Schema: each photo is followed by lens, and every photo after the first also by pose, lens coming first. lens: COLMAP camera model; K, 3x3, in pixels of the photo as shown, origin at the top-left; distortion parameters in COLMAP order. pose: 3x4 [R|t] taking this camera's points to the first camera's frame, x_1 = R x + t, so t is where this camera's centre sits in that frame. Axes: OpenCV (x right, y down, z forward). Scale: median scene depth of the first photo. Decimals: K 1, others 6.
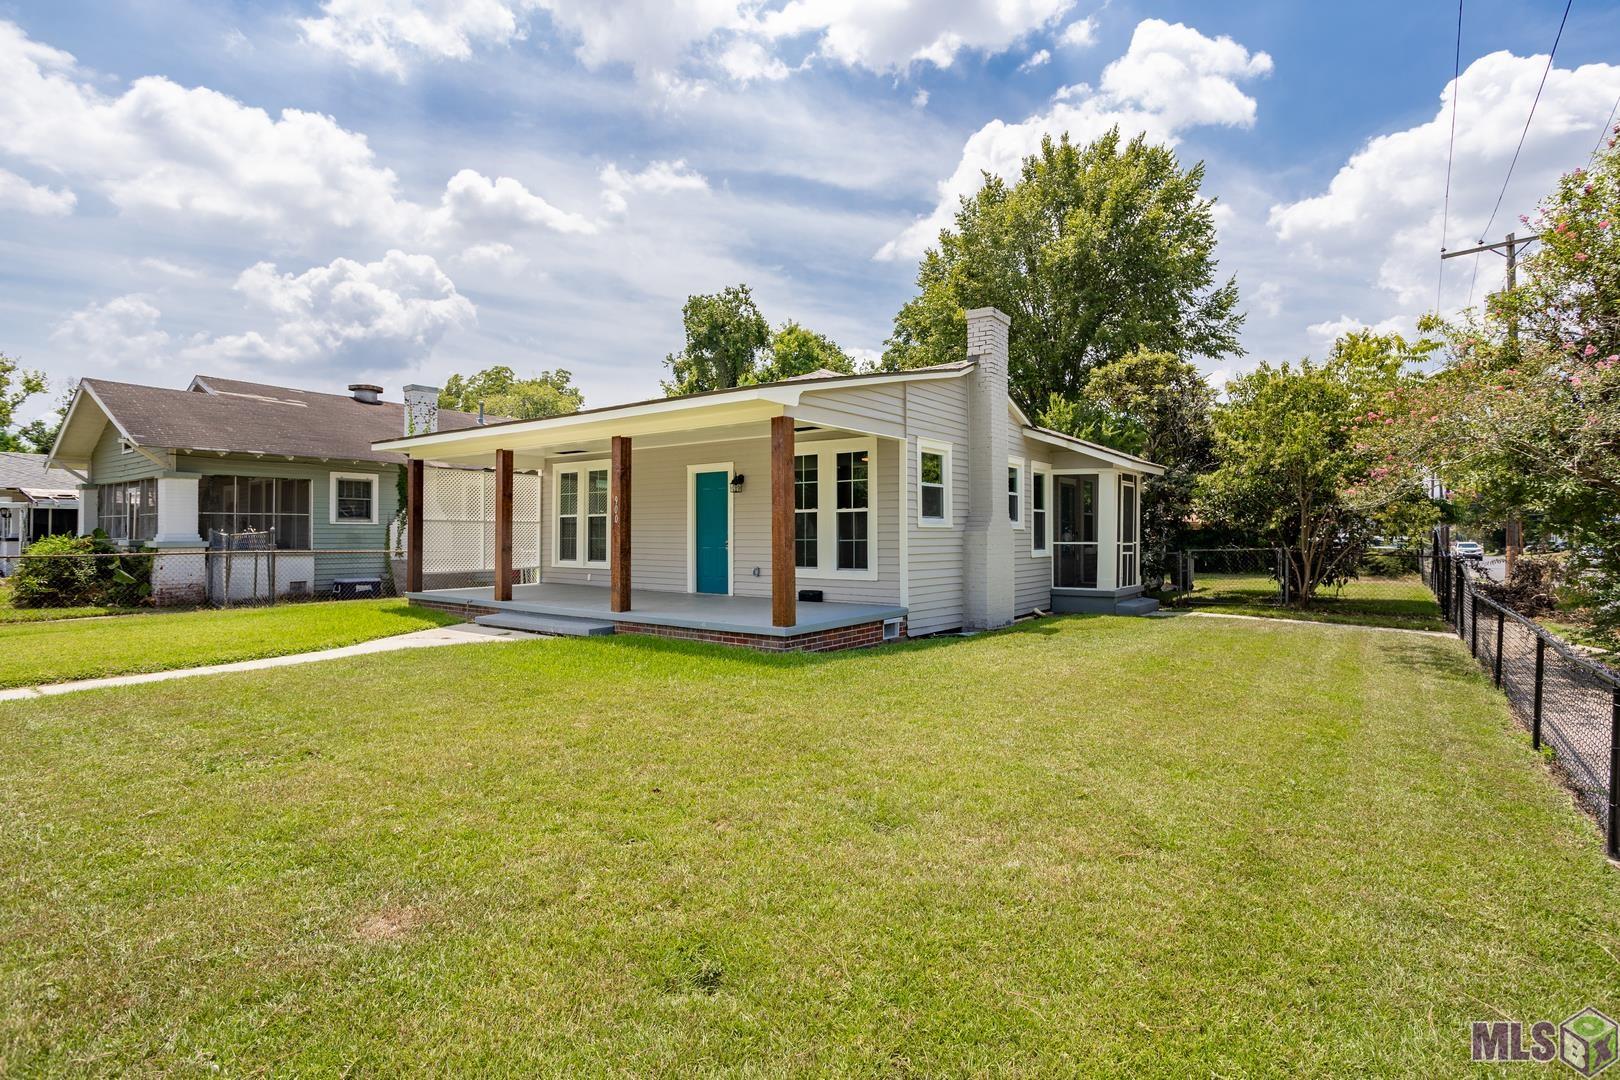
lens RADIAL K [[784.0, 0, 832.8], [0, 784.0, 522.6], [0, 0, 1]] dist [-0.043482, 0.026567]
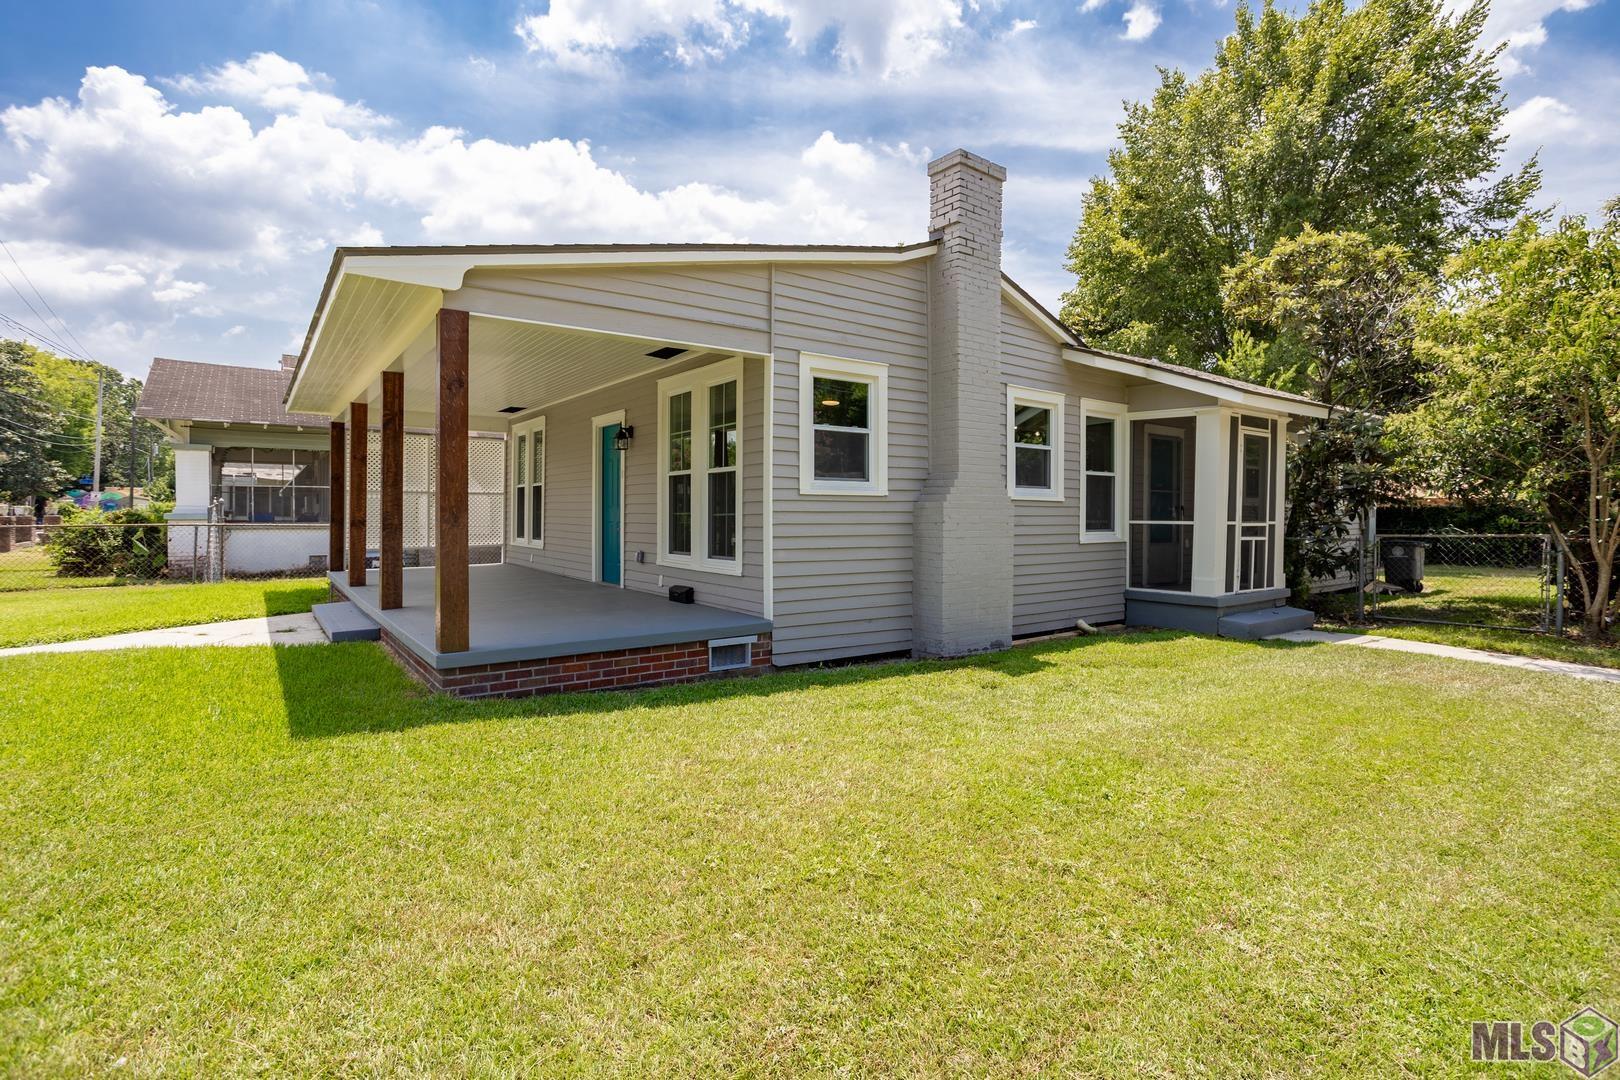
lens RADIAL K [[771.0, 0, 824.8], [0, 771.0, 517.3], [0, 0, 1]] dist [-0.036735, 0.024032]
pose [[0.956687, 0.006593, -0.291043, 0.228430], [-0.000339, 0.999768, 0.021535, 0.008033], [0.291118, -0.020504, 0.956468, 0.298636]]
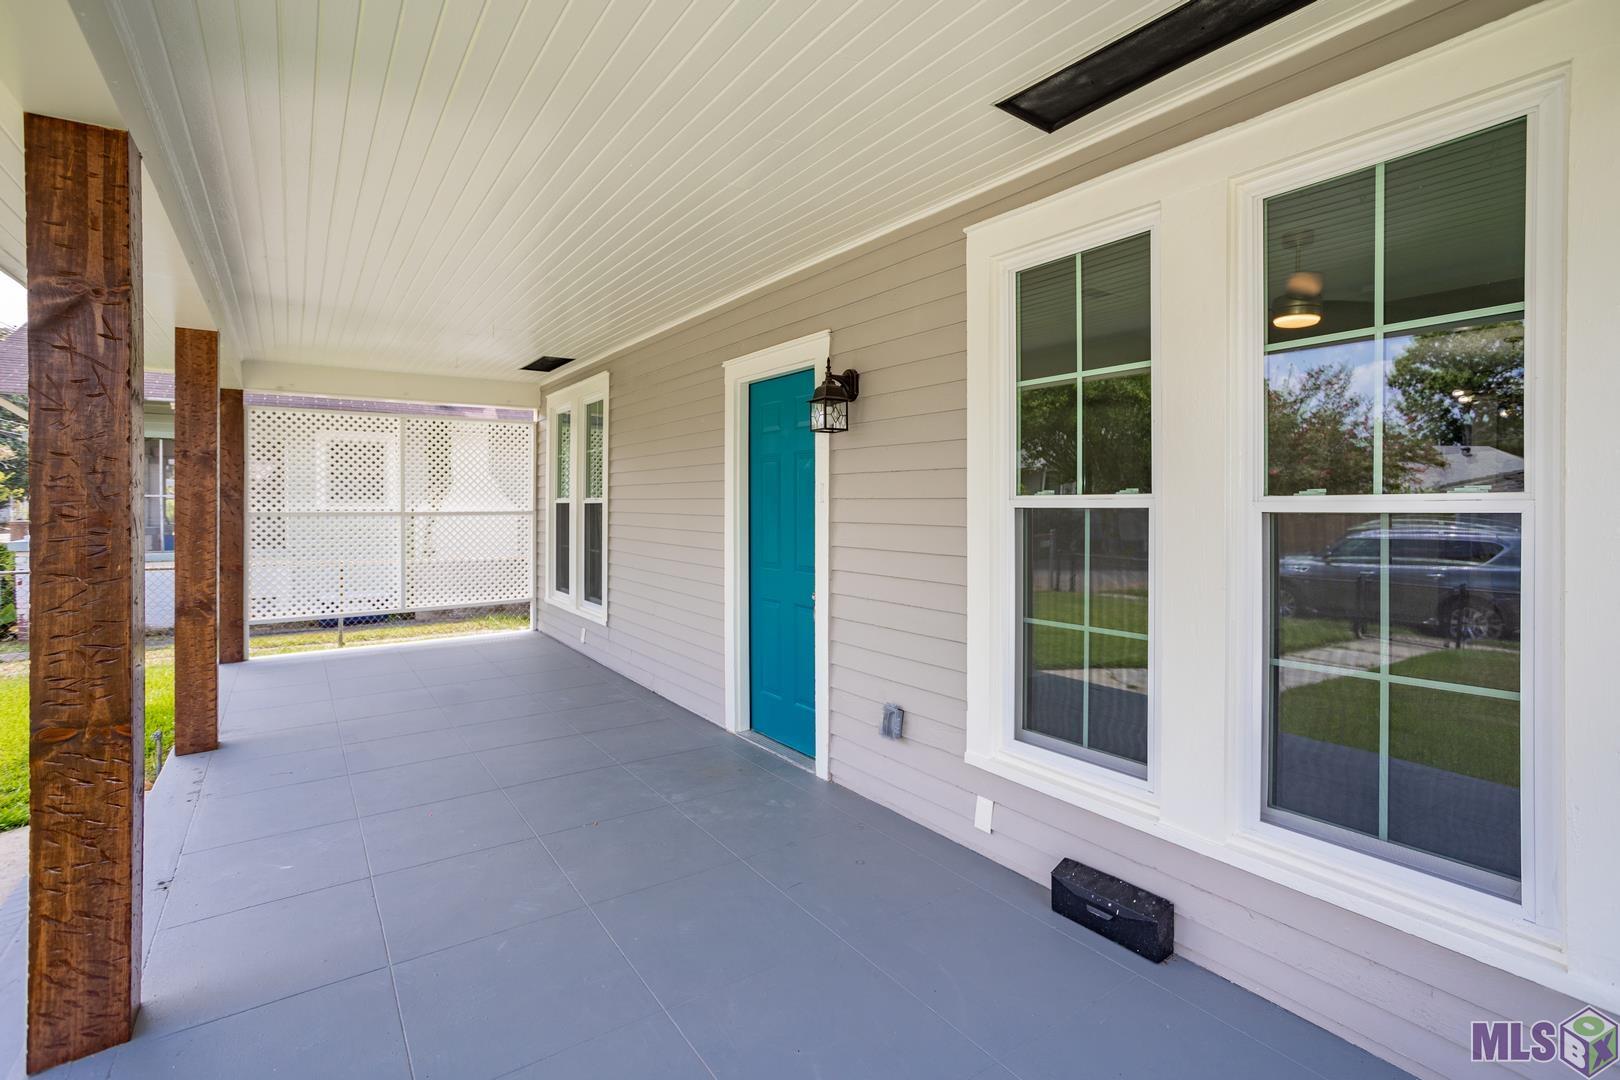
lens RADIAL K [[771.0, 0, 824.8], [0, 771.0, 517.3], [0, 0, 1]] dist [-0.036735, 0.024032]
pose [[0.944025, 0.010109, -0.329720, -0.026795], [0.000648, 0.999472, 0.032500, -0.013900], [0.329874, -0.030895, 0.943519, 0.613279]]
